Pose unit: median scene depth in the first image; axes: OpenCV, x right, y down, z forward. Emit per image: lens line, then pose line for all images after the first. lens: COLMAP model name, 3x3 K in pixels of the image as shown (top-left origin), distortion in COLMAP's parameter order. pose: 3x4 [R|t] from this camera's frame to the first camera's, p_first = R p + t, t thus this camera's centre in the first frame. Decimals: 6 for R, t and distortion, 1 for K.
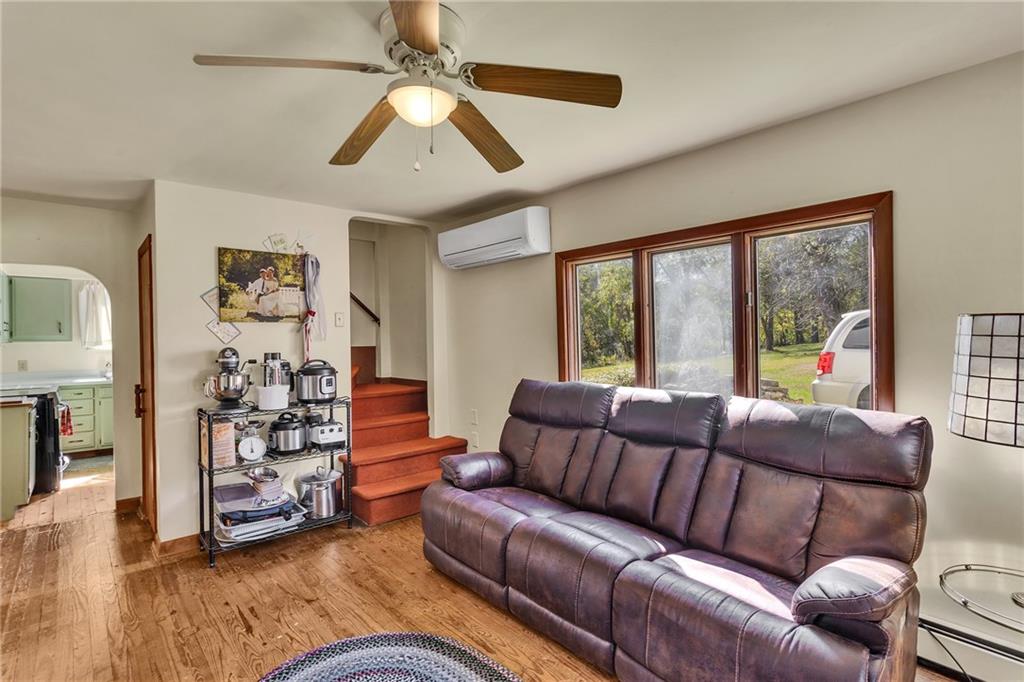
lens RADIAL K [[481.5, 0, 501.9], [0, 481.5, 342.6], [0, 0, 1]] dist [0.001234, 0.001428]
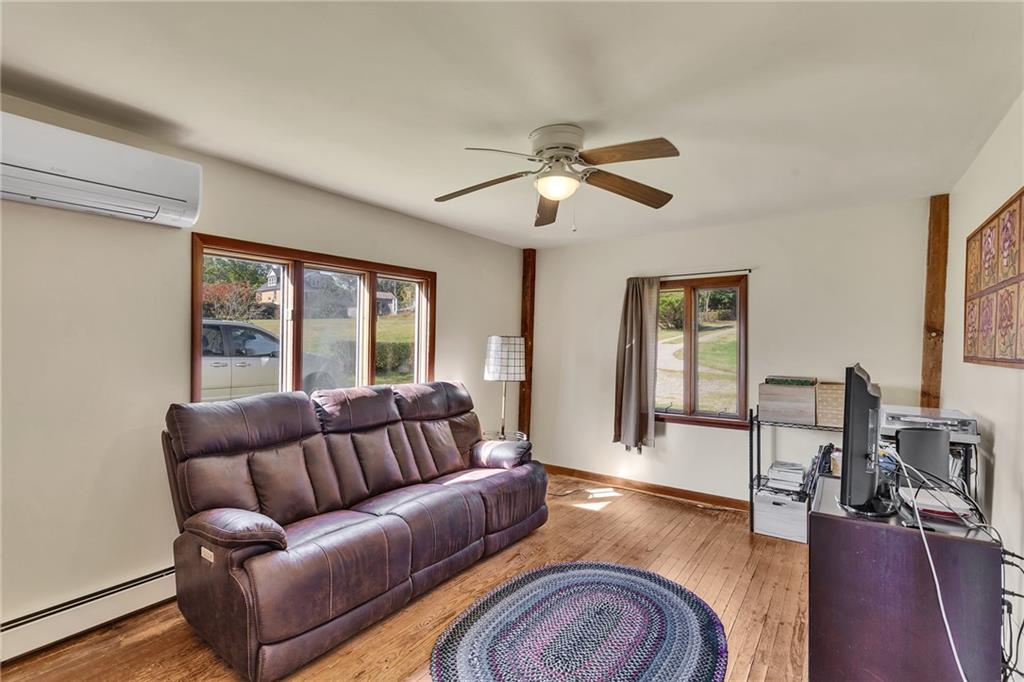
lens RADIAL K [[481.5, 0, 501.9], [0, 481.5, 342.6], [0, 0, 1]] dist [0.001234, 0.001428]
pose [[-0.213650, -0.002895, 0.976906, -1.058761], [0.000451, 0.999995, 0.003062, -0.022463], [-0.976910, 0.001095, -0.213648, 1.002839]]
